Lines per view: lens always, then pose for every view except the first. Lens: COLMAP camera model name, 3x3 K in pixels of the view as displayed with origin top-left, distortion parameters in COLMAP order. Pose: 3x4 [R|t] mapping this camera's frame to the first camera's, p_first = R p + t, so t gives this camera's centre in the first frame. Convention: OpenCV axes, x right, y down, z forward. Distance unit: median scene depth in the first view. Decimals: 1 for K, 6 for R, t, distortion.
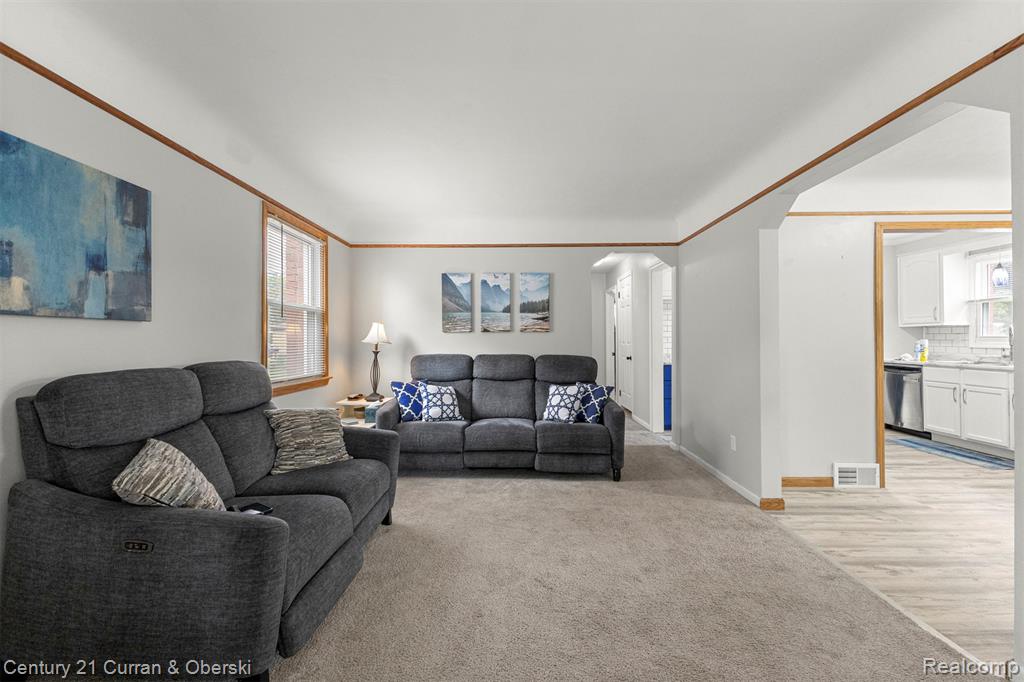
lens RADIAL K [[441.4, 0, 512.7], [0, 441.4, 336.7], [0, 0, 1]] dist [0.003207, -0.002049]
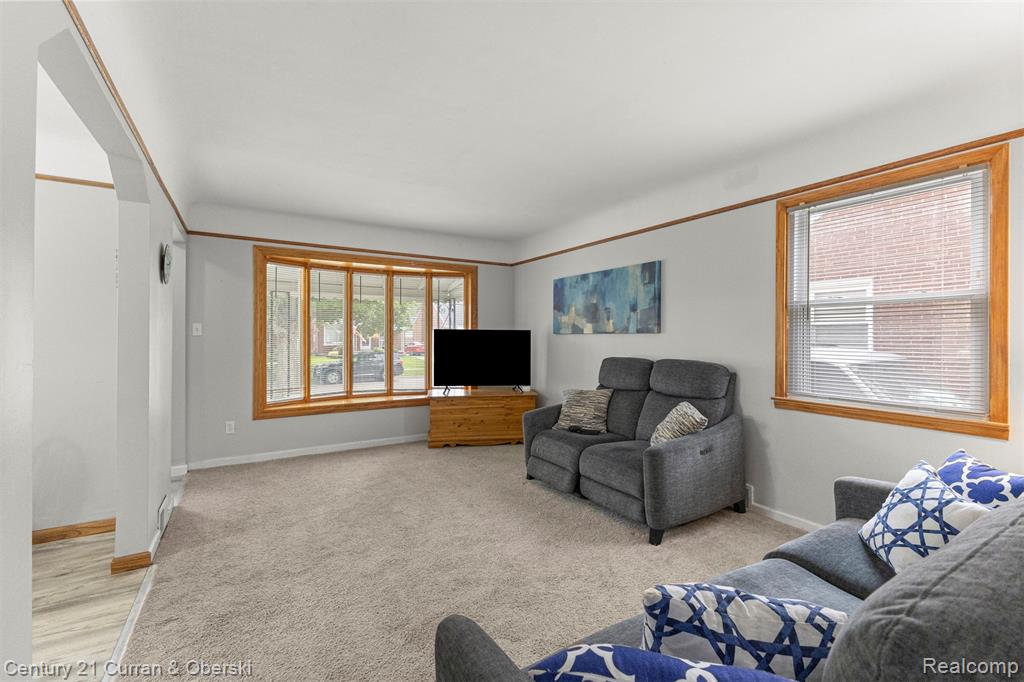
lens RADIAL K [[441.4, 0, 511.2], [0, 441.4, 338.4], [0, 0, 1]] dist [0.003207, -0.002049]
pose [[-0.847409, 0.001962, -0.530937, 0.710266], [0.003011, 0.999995, -0.001110, -0.014506], [0.530933, -0.002539, -0.847410, 2.449636]]
